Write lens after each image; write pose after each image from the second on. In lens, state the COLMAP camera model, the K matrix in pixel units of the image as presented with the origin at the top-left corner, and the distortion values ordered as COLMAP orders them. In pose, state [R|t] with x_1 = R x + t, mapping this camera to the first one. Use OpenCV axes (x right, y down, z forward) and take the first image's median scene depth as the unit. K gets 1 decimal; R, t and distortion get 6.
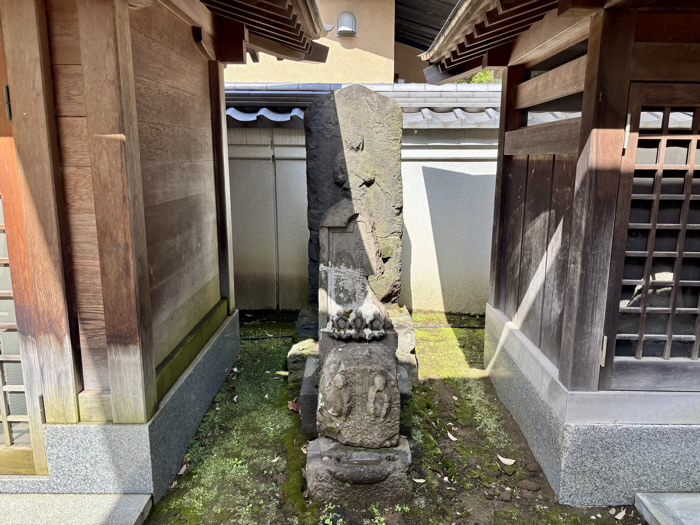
lens RADIAL K [[530.7, 0, 353.5], [0, 530.7, 264.2], [0, 0, 1]] dist [0.015276, -0.012627]
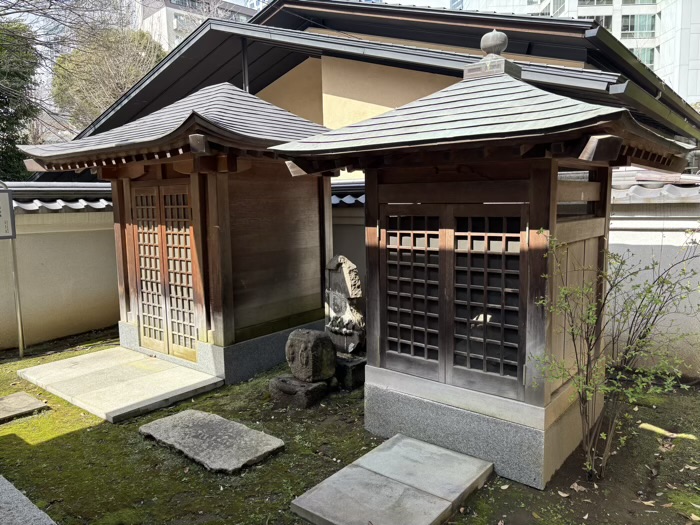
lens RADIAL K [[530.7, 0, 350.6], [0, 530.7, 258.4], [0, 0, 1]] dist [0.015276, -0.012627]
pose [[0.773909, 0.054145, -0.630978, 1.158563], [-0.109798, 0.992721, -0.049483, -0.023545], [0.623706, 0.107575, 0.774221, -0.385030]]
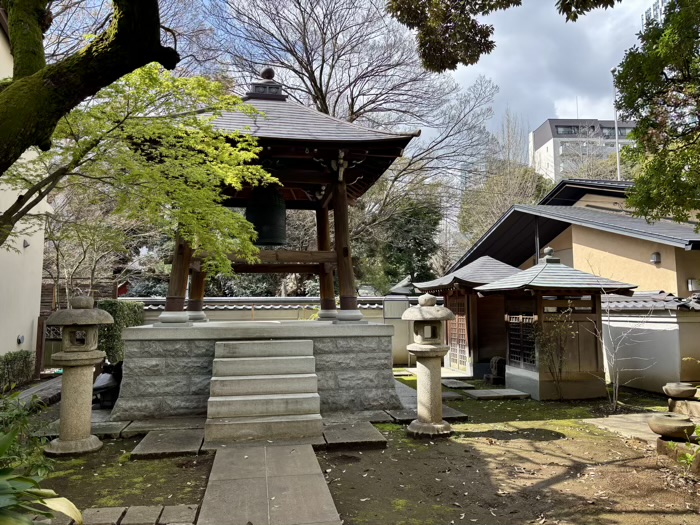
lens RADIAL K [[530.7, 0, 355.1], [0, 530.7, 258.4], [0, 0, 1]] dist [0.015276, -0.012627]
pose [[0.178321, -0.095801, -0.979298, 4.048439], [-0.199033, 0.971164, -0.131248, 0.158292], [0.963633, 0.218317, 0.154111, -1.084236]]
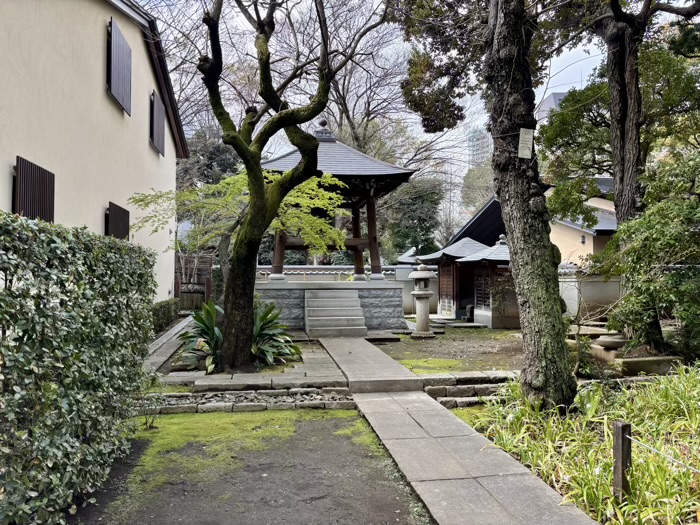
lens RADIAL K [[530.7, 0, 344.1], [0, 530.7, 262.1], [0, 0, 1]] dist [0.015276, -0.012627]
pose [[0.146784, -0.031184, -0.988677, 6.191174], [-0.202756, 0.977332, -0.060928, 0.332748], [0.968166, 0.209403, 0.137134, -1.652047]]
